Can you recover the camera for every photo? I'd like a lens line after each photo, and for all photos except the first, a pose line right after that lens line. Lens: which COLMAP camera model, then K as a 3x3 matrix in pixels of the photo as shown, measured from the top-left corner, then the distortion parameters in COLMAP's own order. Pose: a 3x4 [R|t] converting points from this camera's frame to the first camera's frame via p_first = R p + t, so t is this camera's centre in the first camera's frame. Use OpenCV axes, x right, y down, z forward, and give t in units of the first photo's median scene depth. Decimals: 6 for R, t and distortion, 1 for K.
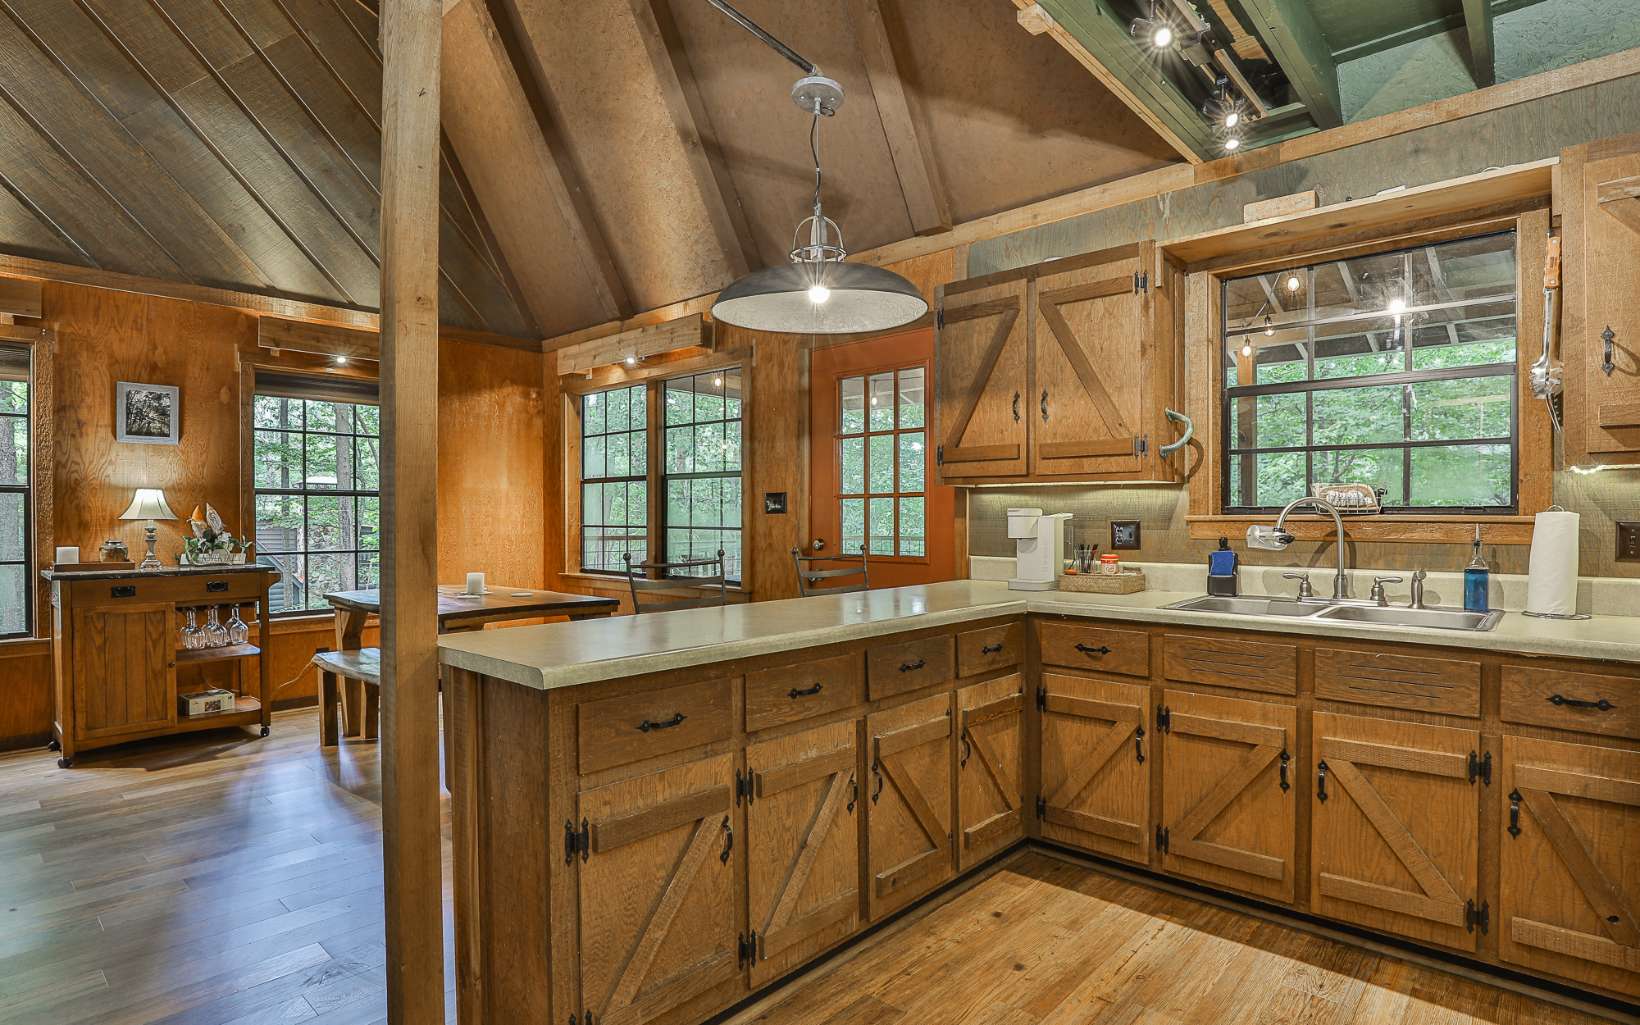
lens RADIAL K [[849.1, 0, 812.7], [0, 849.1, 517.0], [0, 0, 1]] dist [-0.022536, 0.001678]
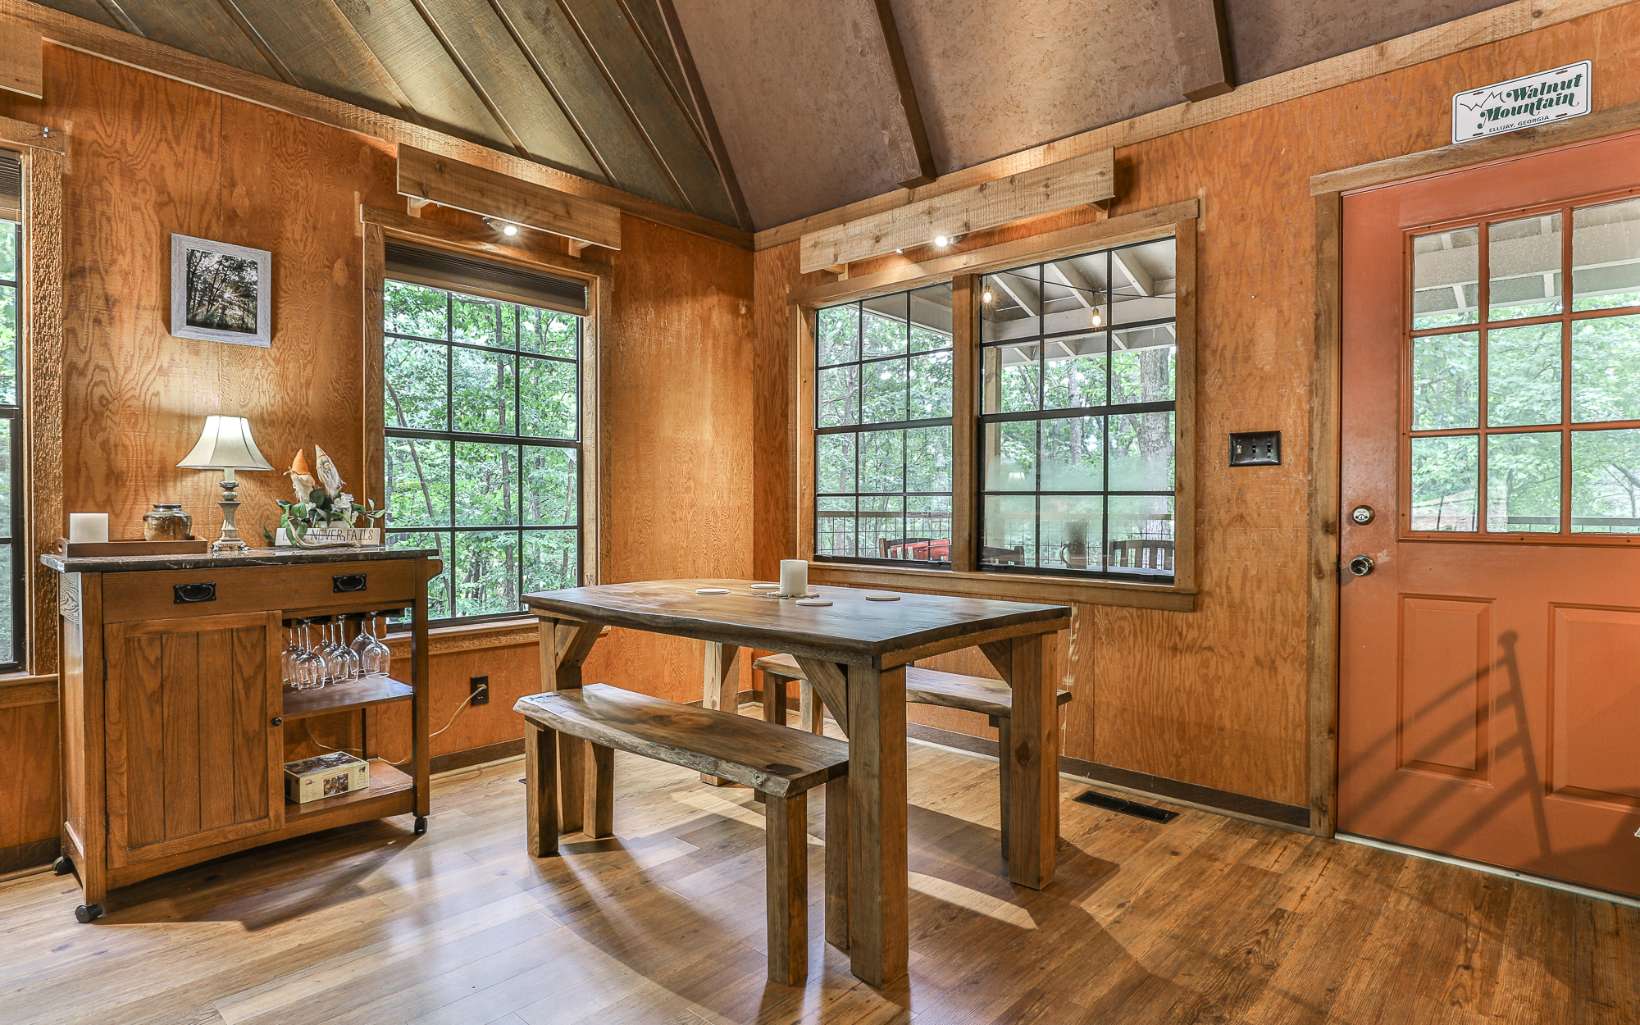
lens RADIAL K [[874.2, 0, 828.2], [0, 874.2, 508.5], [0, 0, 1]] dist [-0.005502, -0.001080]
pose [[0.999974, 0.003913, 0.006022, -0.364800], [-0.003933, 0.999987, 0.003365, 0.026648], [-0.006009, -0.003388, 0.999976, 0.375809]]
